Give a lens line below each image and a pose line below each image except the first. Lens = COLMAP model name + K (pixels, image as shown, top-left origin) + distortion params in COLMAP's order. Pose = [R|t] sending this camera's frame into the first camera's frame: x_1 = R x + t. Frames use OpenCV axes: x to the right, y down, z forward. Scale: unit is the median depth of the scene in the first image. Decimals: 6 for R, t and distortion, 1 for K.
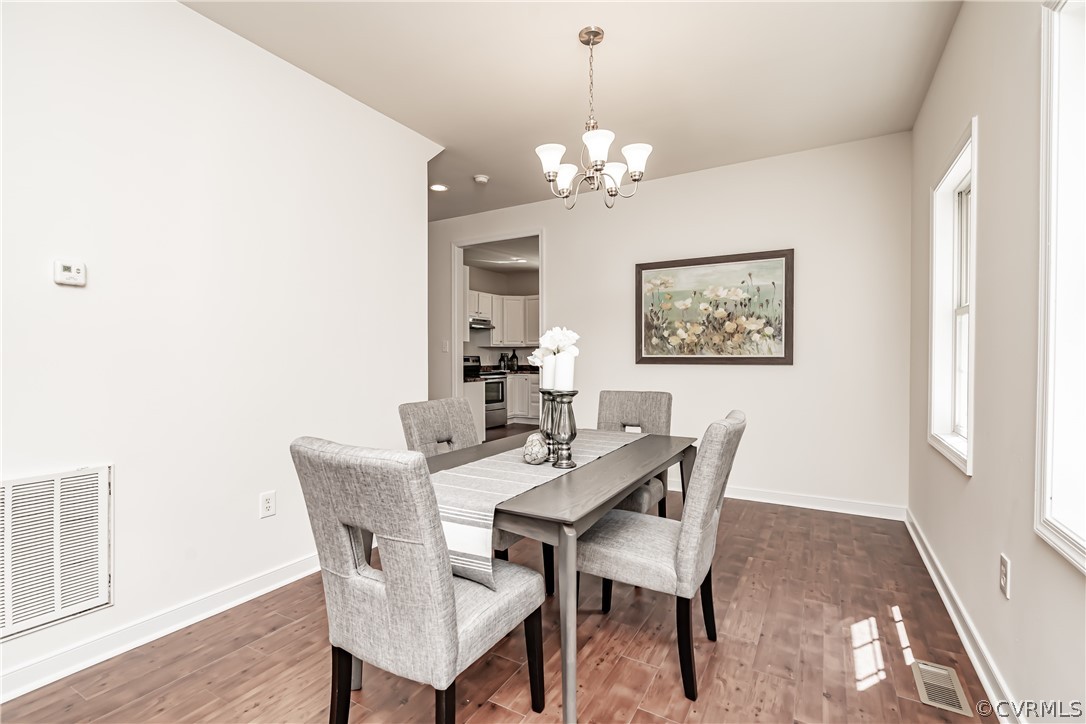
lens RADIAL K [[492.1, 0, 543.5], [0, 492.1, 357.3], [0, 0, 1]] dist [-0.002369, 0.000944]
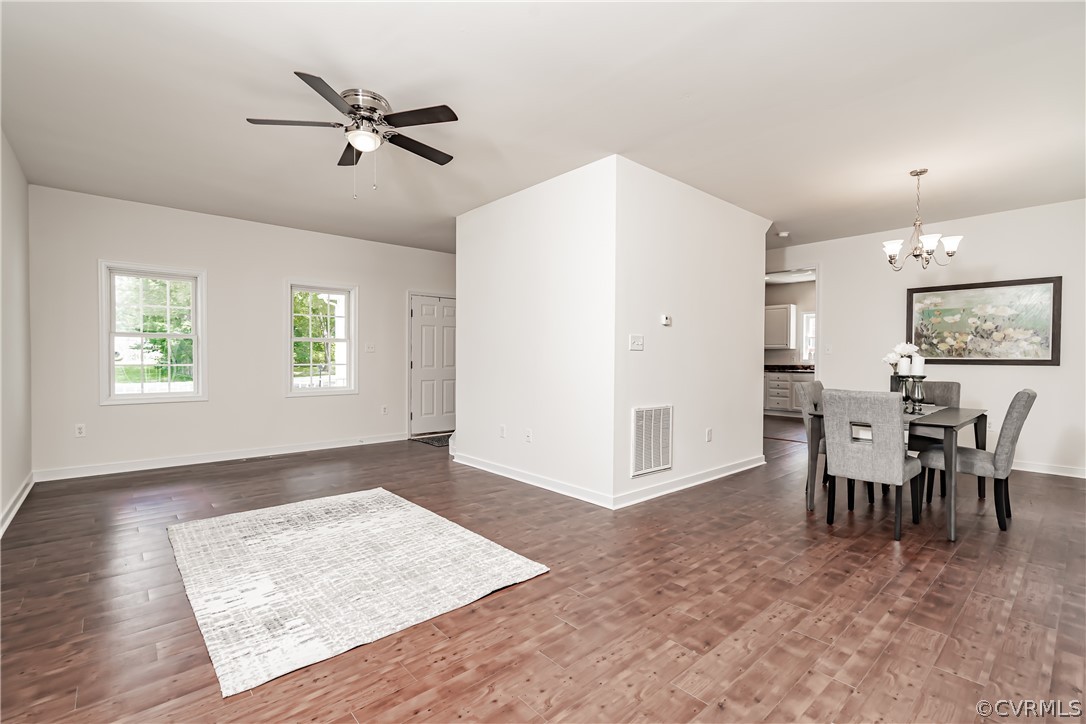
lens RADIAL K [[492.1, 0, 540.1], [0, 492.1, 360.8], [0, 0, 1]] dist [-0.002369, 0.000944]
pose [[0.948923, 0.009191, -0.315373, -0.354186], [-0.007391, 0.999949, 0.006903, 0.003376], [0.315421, -0.004220, 0.948943, -0.609617]]
